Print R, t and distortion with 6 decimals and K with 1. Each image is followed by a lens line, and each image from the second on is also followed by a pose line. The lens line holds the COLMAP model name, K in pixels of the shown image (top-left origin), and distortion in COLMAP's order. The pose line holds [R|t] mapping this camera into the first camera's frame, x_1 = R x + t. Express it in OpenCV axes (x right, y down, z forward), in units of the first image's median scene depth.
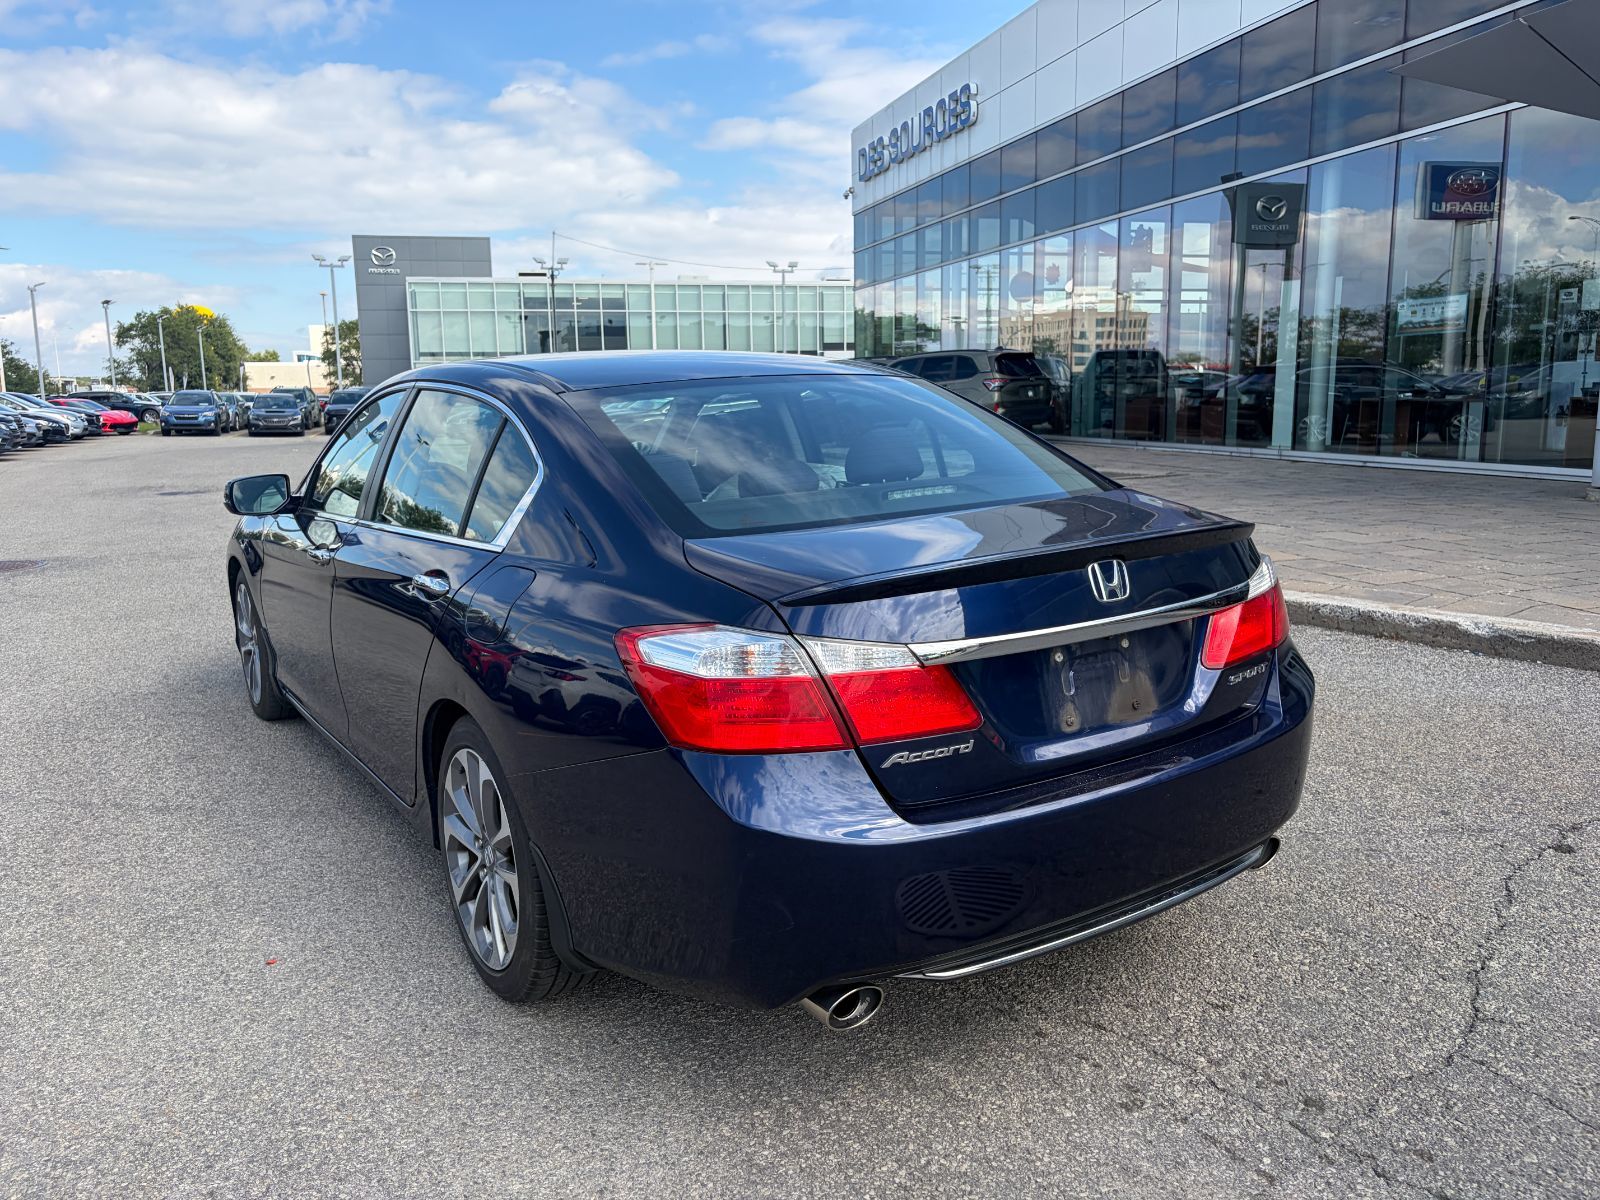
lens RADIAL K [[1210.5, 0, 819.2], [0, 1210.5, 596.0], [0, 0, 1]] dist [0.012282, 0.002402]
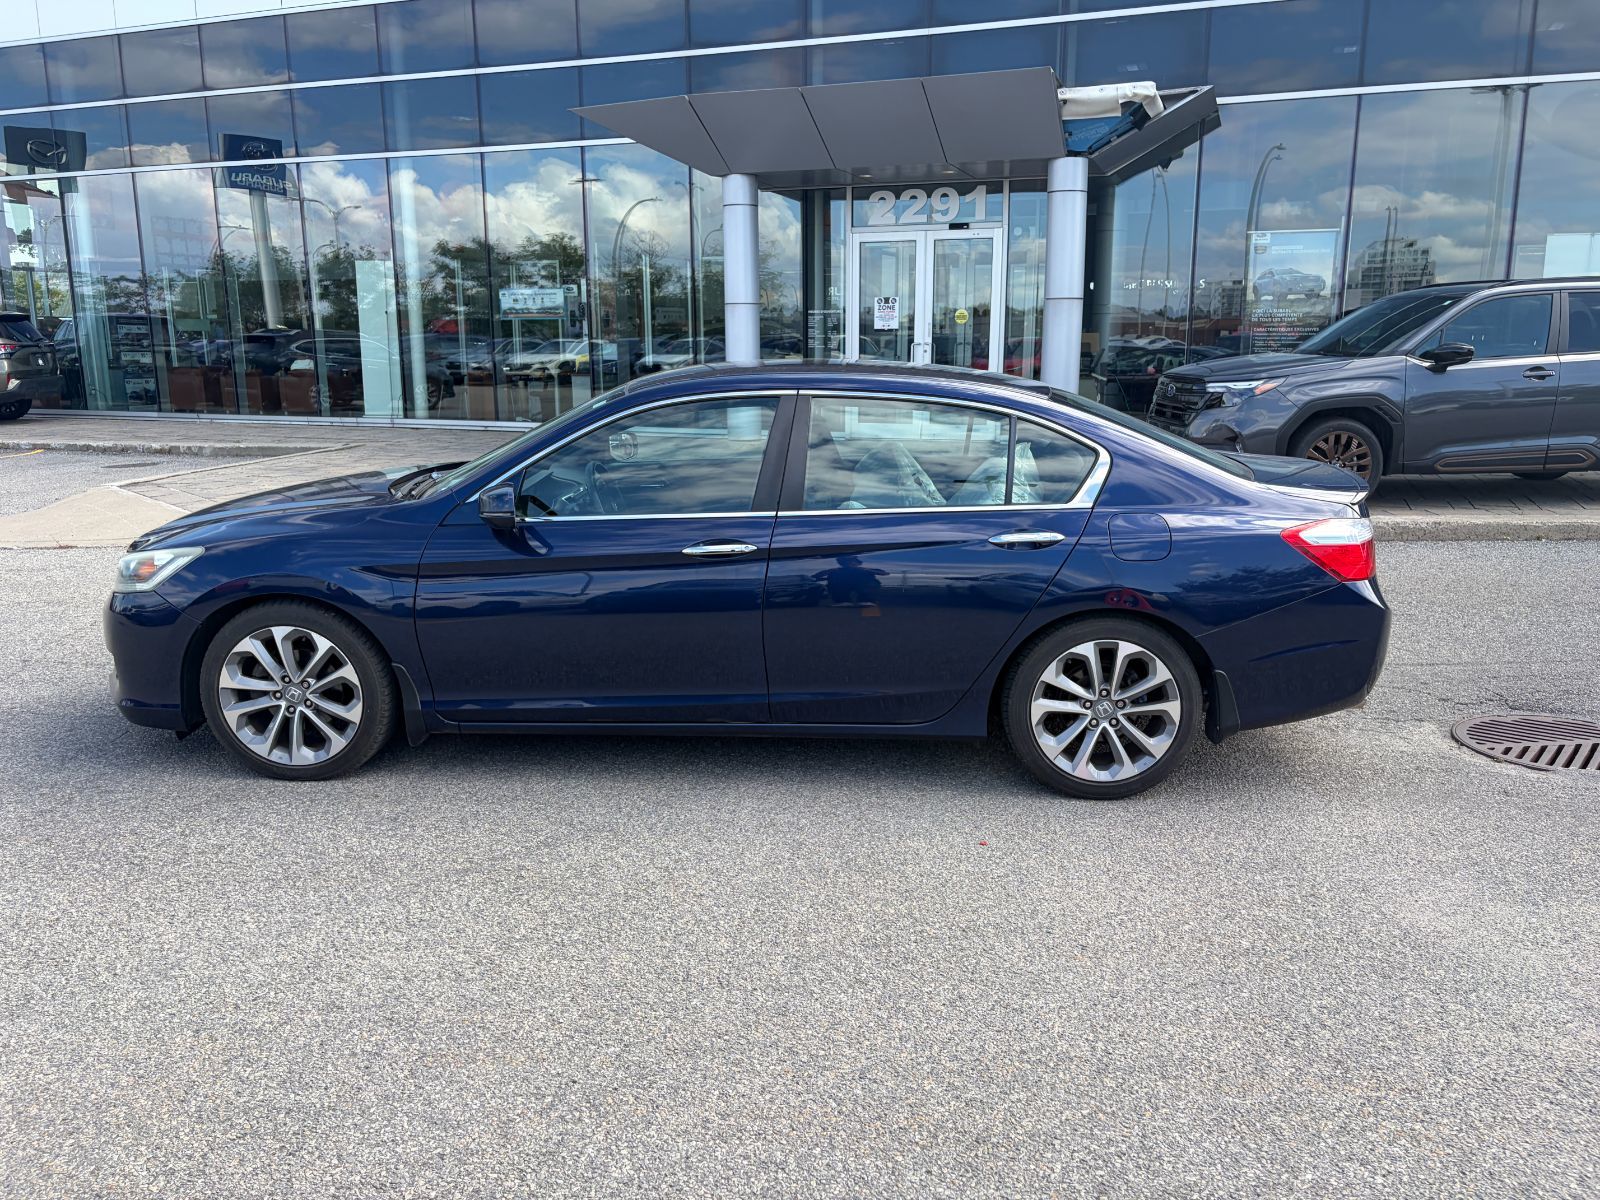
lens RADIAL K [[1210.5, 0, 819.2], [0, 1210.5, 596.0], [0, 0, 1]] dist [0.012282, 0.002402]
pose [[0.581614, -0.150821, 0.799361, -0.226518], [0.126897, 0.987454, 0.093980, -0.014843], [-0.803506, 0.046776, 0.593456, 0.053389]]
